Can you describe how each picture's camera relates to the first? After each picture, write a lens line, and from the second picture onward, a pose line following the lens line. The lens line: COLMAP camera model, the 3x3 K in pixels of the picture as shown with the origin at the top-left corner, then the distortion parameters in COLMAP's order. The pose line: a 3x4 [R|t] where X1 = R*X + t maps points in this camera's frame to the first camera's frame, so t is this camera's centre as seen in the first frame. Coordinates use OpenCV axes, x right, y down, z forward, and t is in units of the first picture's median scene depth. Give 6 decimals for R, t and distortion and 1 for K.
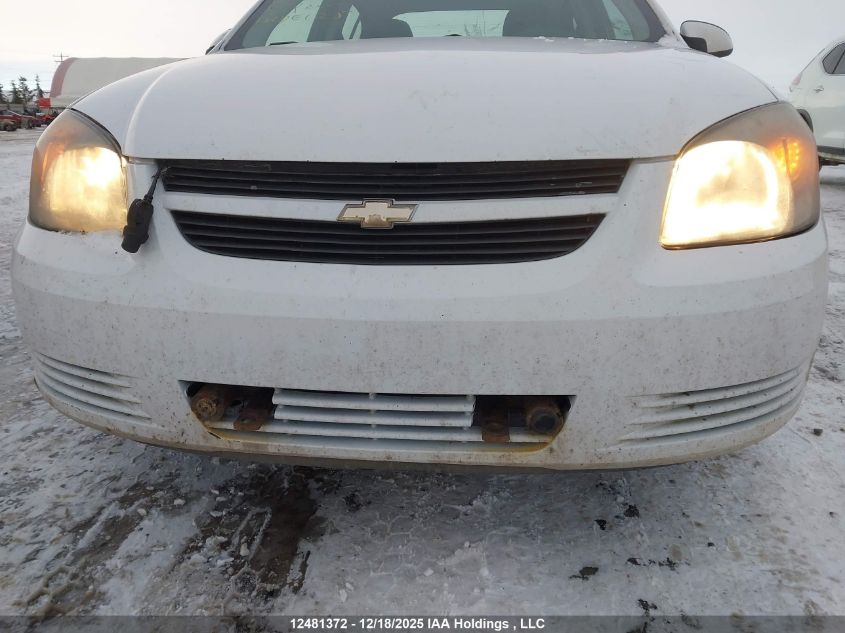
lens RADIAL K [[663.0, 0, 418.2], [0, 663.0, 290.6], [0, 0, 1]] dist [0.015630, -0.015142]
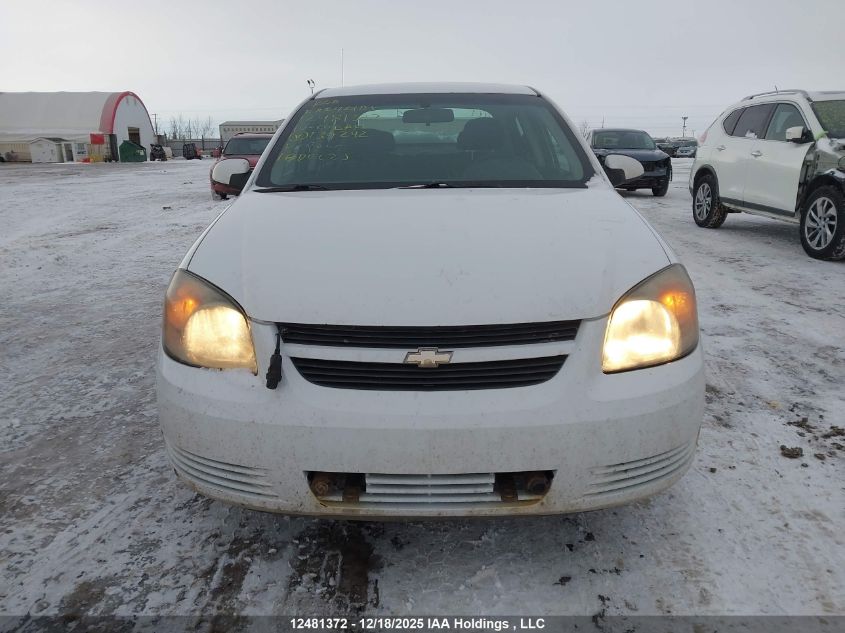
lens RADIAL K [[663.0, 0, 418.2], [0, 663.0, 290.6], [0, 0, 1]] dist [0.015630, -0.015142]
pose [[0.995185, -0.028758, 0.093705, -0.198225], [0.032246, 0.998834, -0.035915, -0.191365], [-0.092563, 0.038764, 0.994952, -0.499866]]
